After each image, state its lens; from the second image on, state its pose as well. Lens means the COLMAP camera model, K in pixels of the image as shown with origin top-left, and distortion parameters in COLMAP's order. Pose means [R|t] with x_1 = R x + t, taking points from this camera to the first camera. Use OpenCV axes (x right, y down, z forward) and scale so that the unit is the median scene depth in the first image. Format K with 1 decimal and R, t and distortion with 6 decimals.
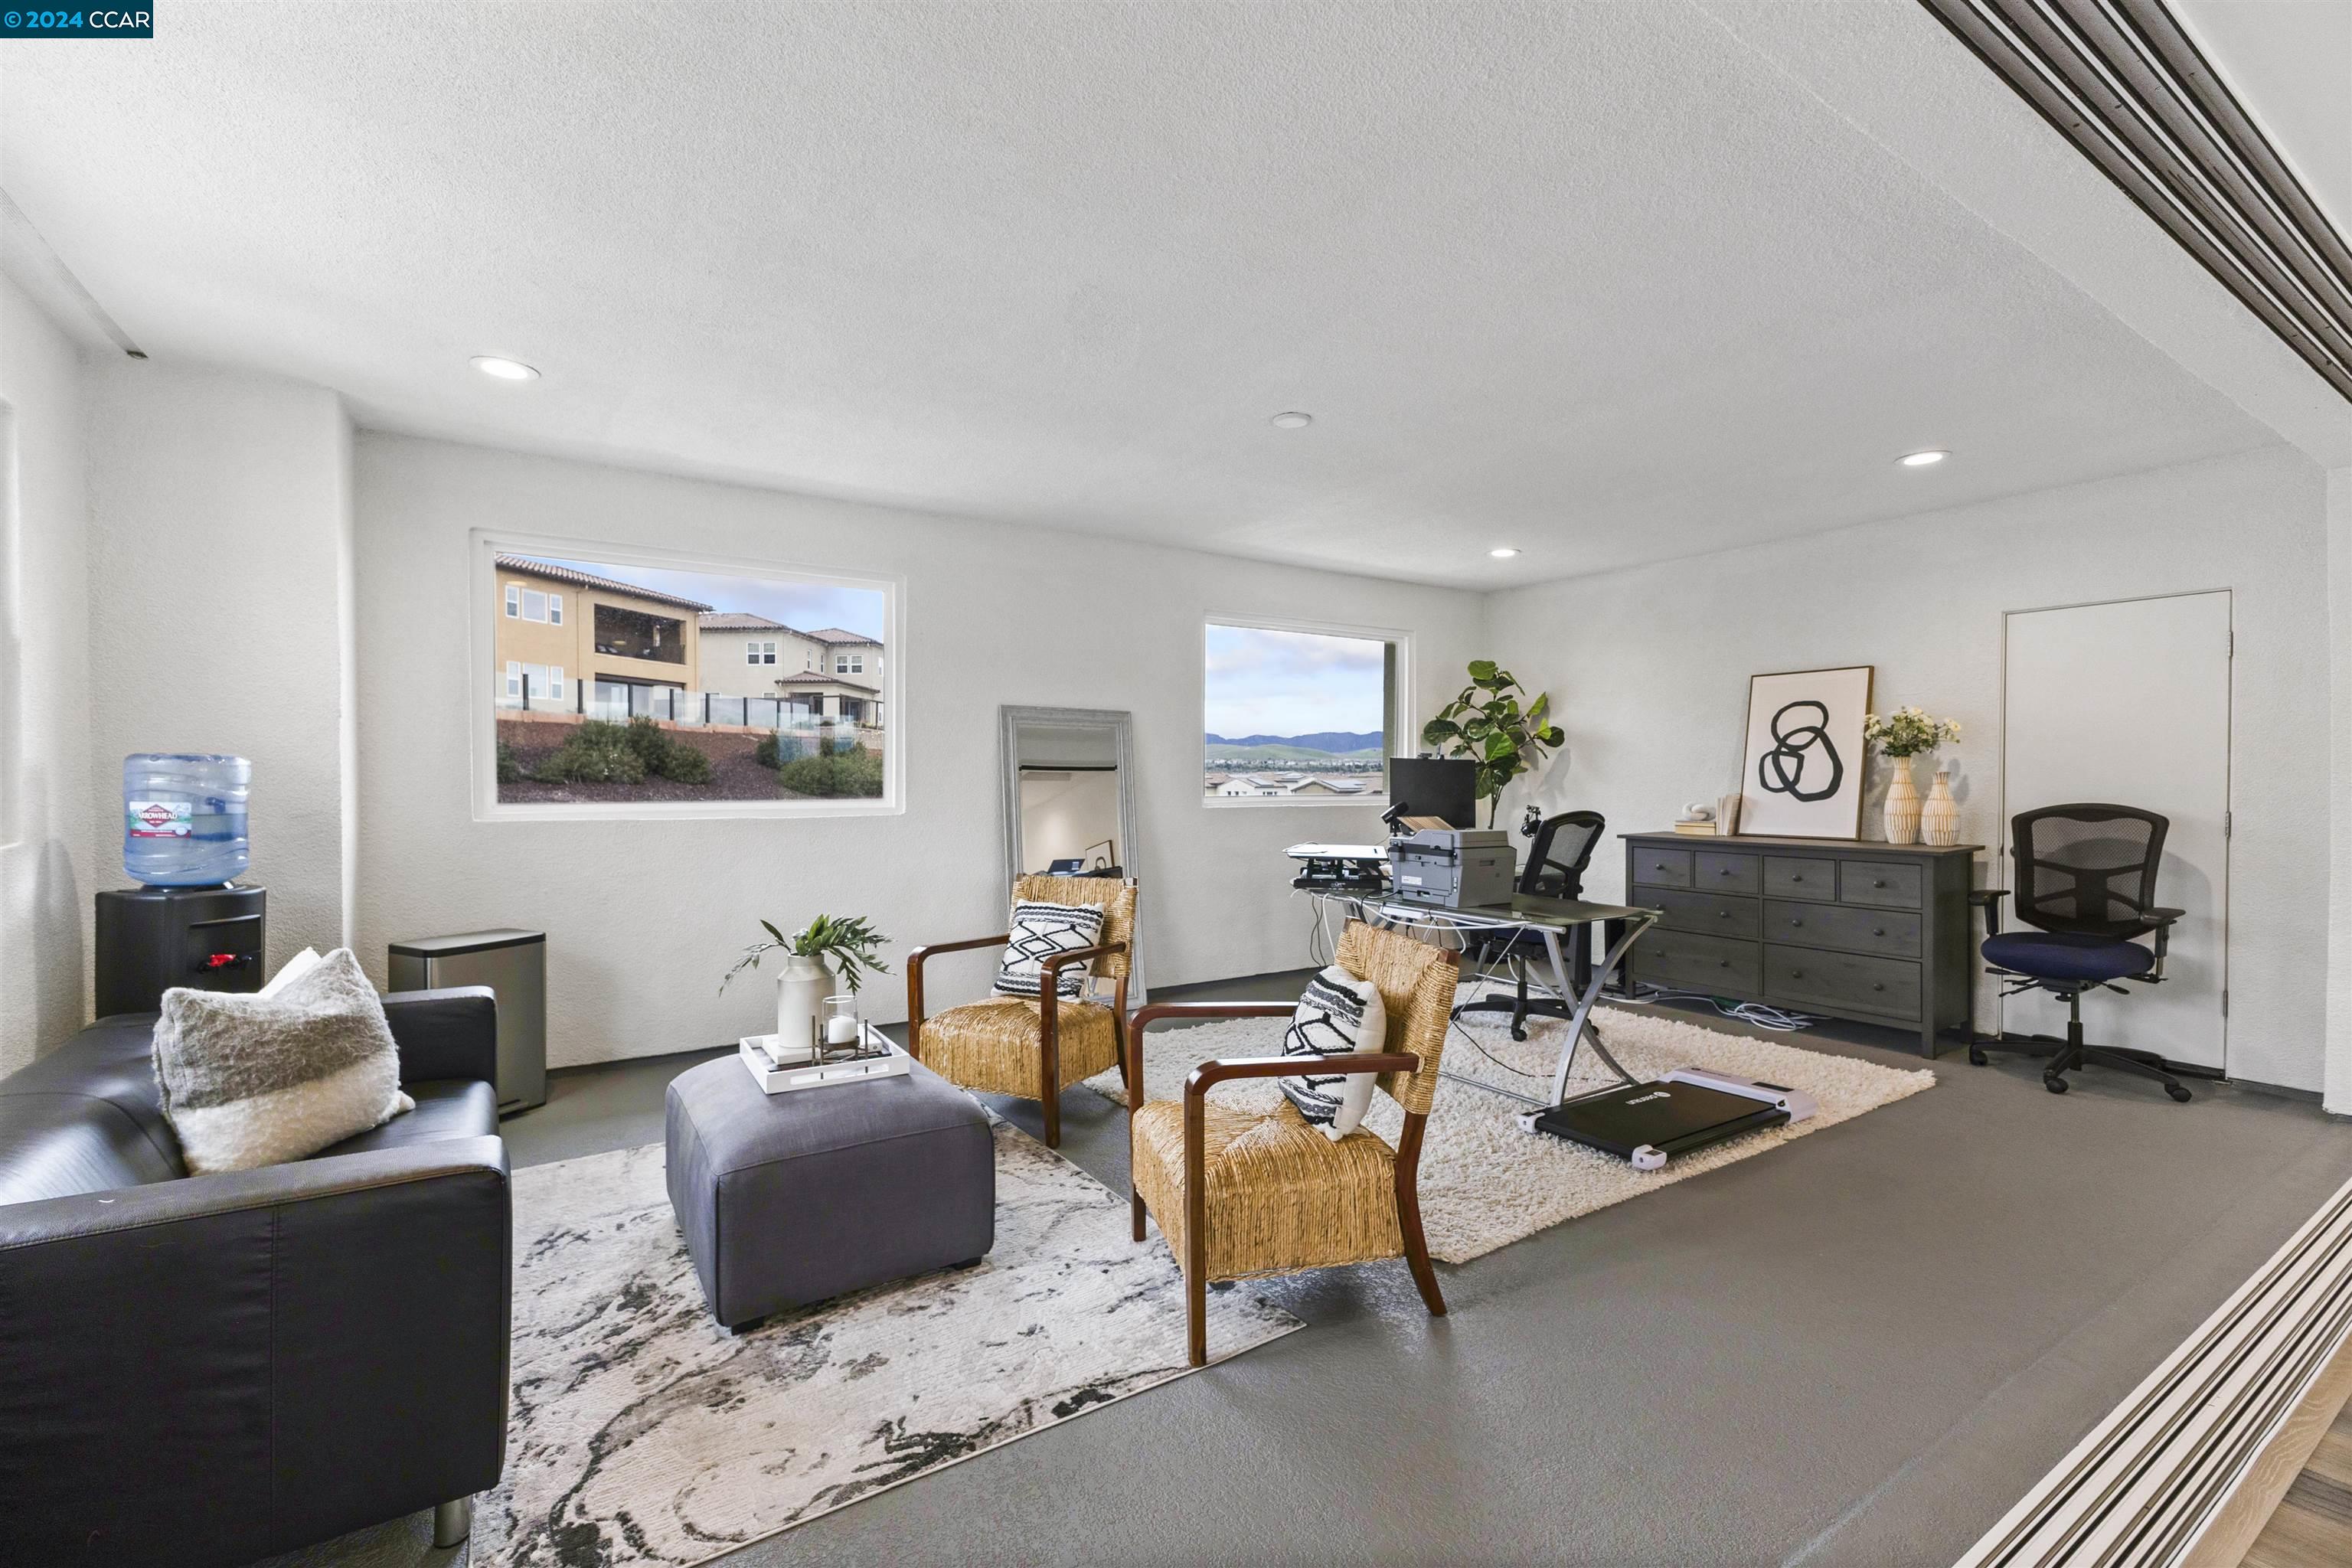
lens RADIAL K [[1038.7, 0, 1173.4], [0, 1038.7, 785.0], [0, 0, 1]] dist [-0.000325, 0.000189]
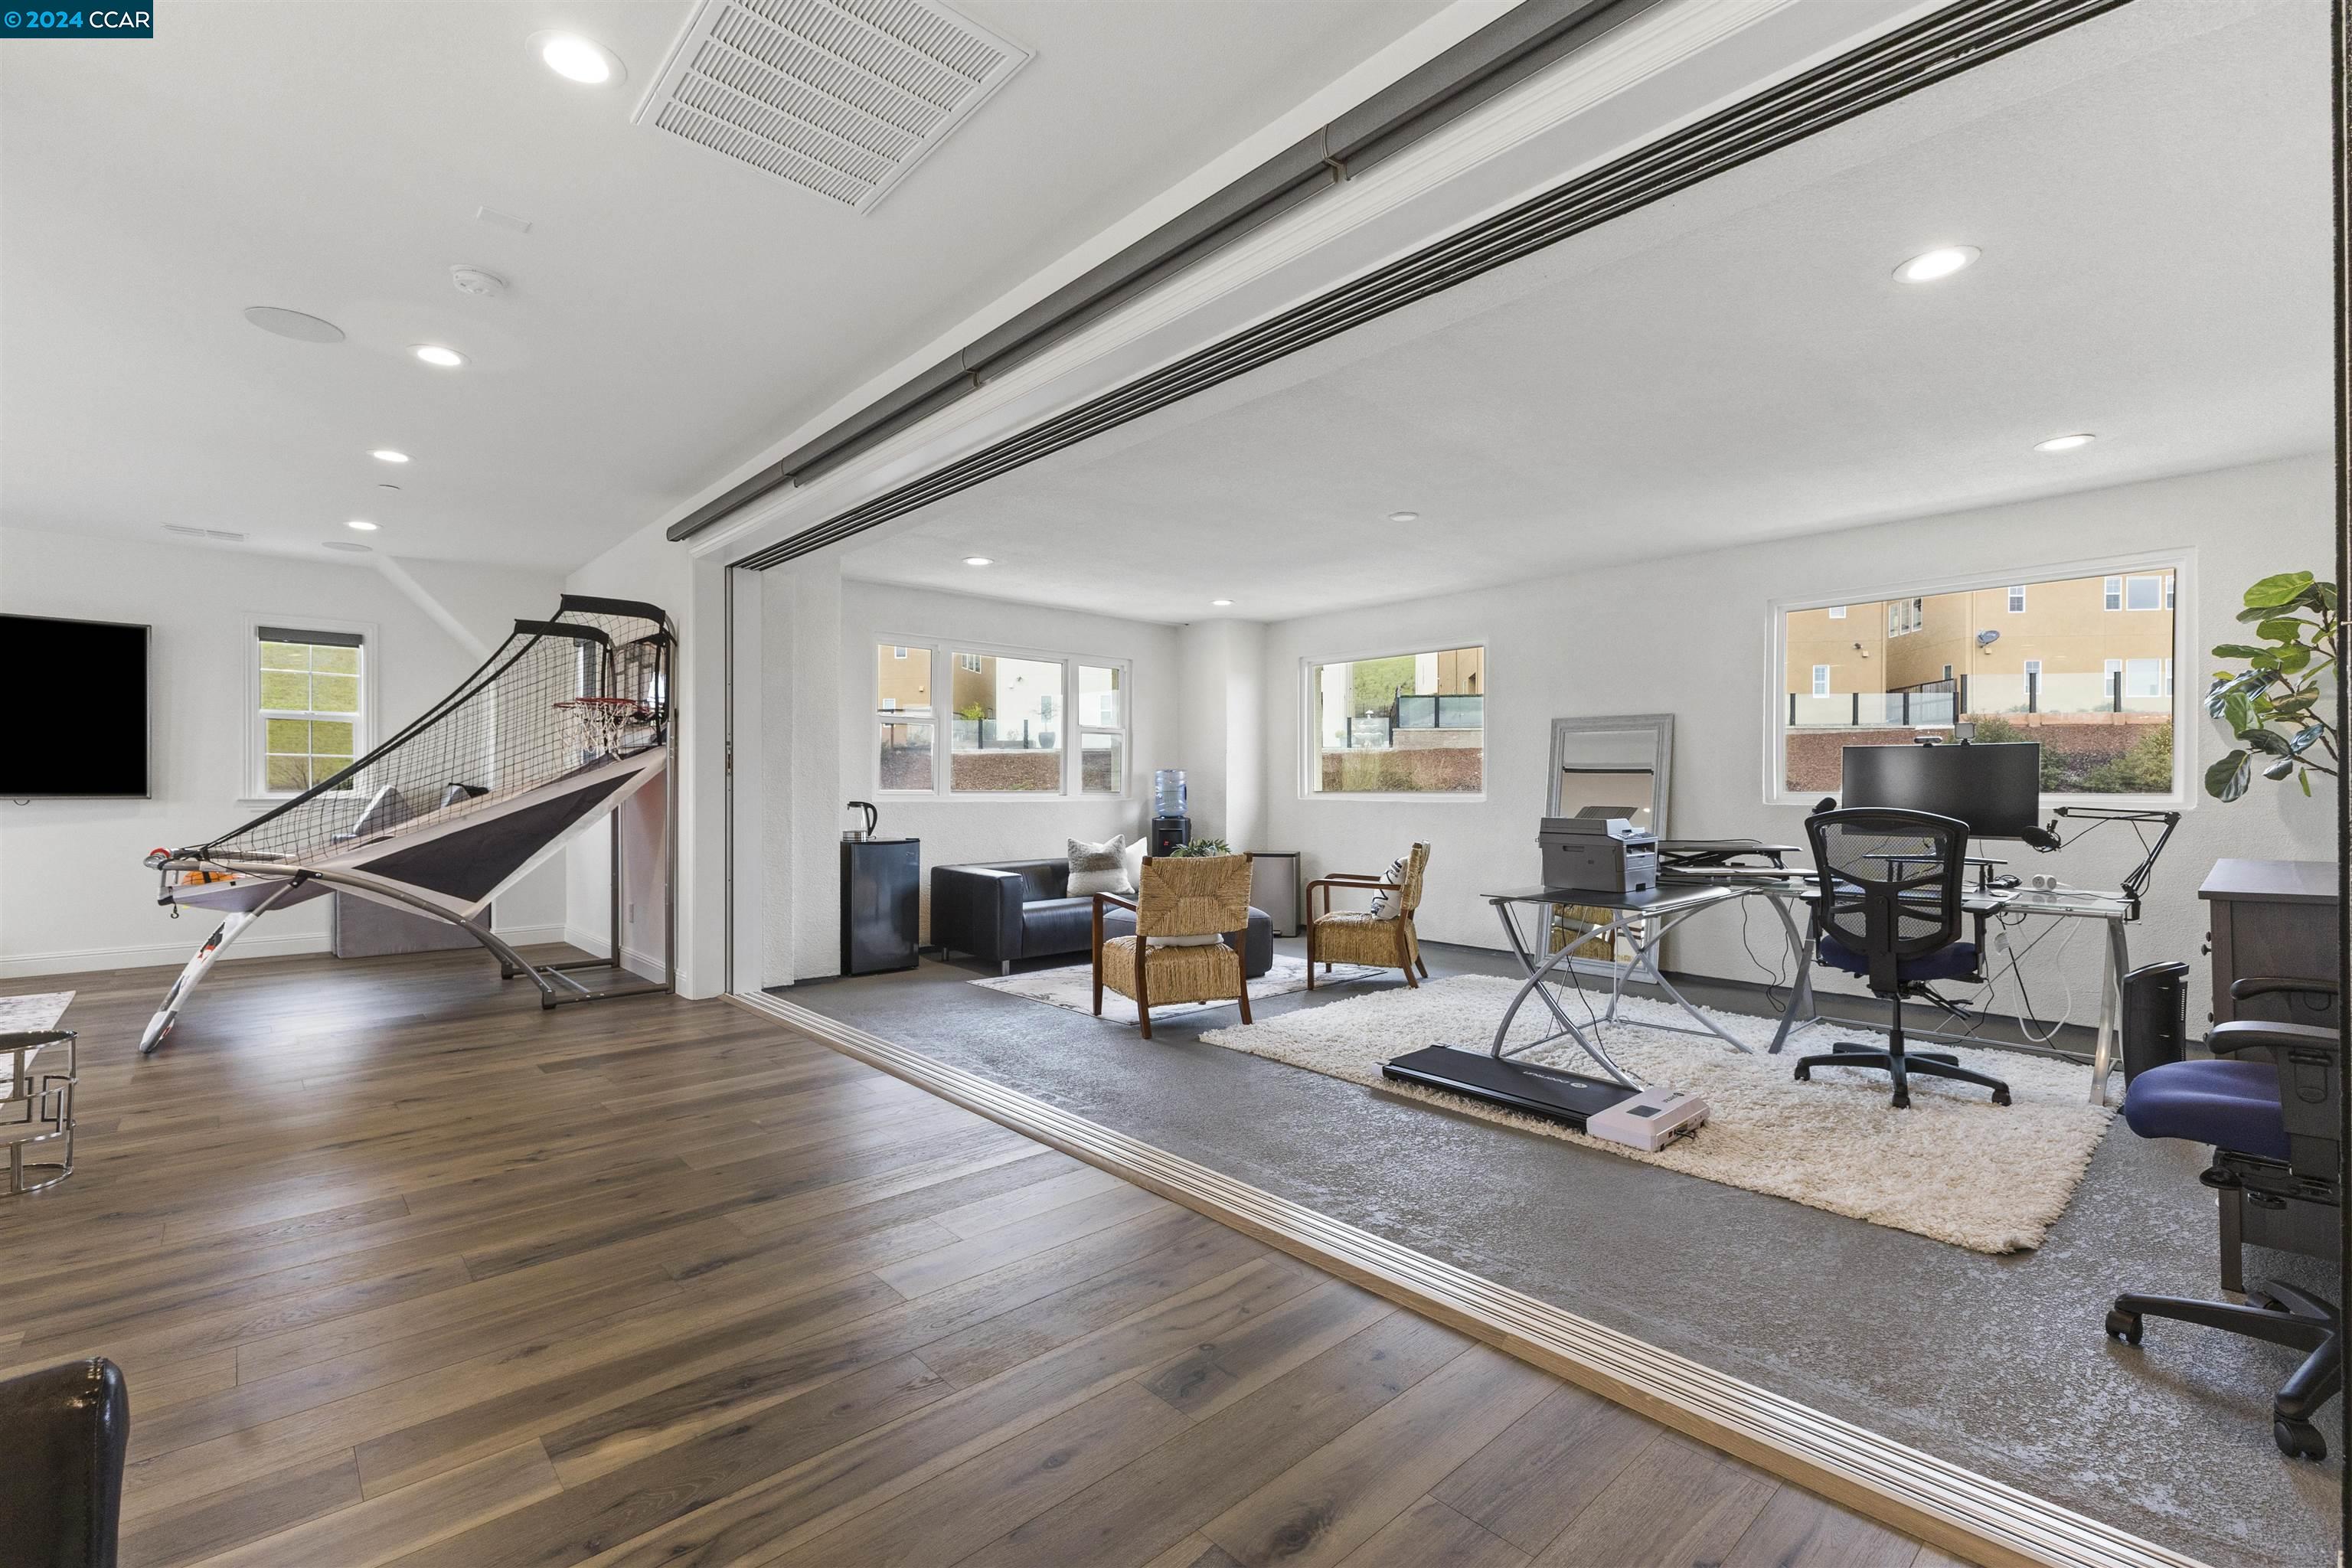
lens RADIAL K [[1038.7, 0, 1173.0], [0, 1038.7, 785.4], [0, 0, 1]] dist [-0.000325, 0.000189]
pose [[0.166744, 0.001211, -0.985999, 1.076075], [-0.010178, 0.999948, -0.000493, 0.010173], [0.985948, 0.010118, 0.166748, 0.341362]]
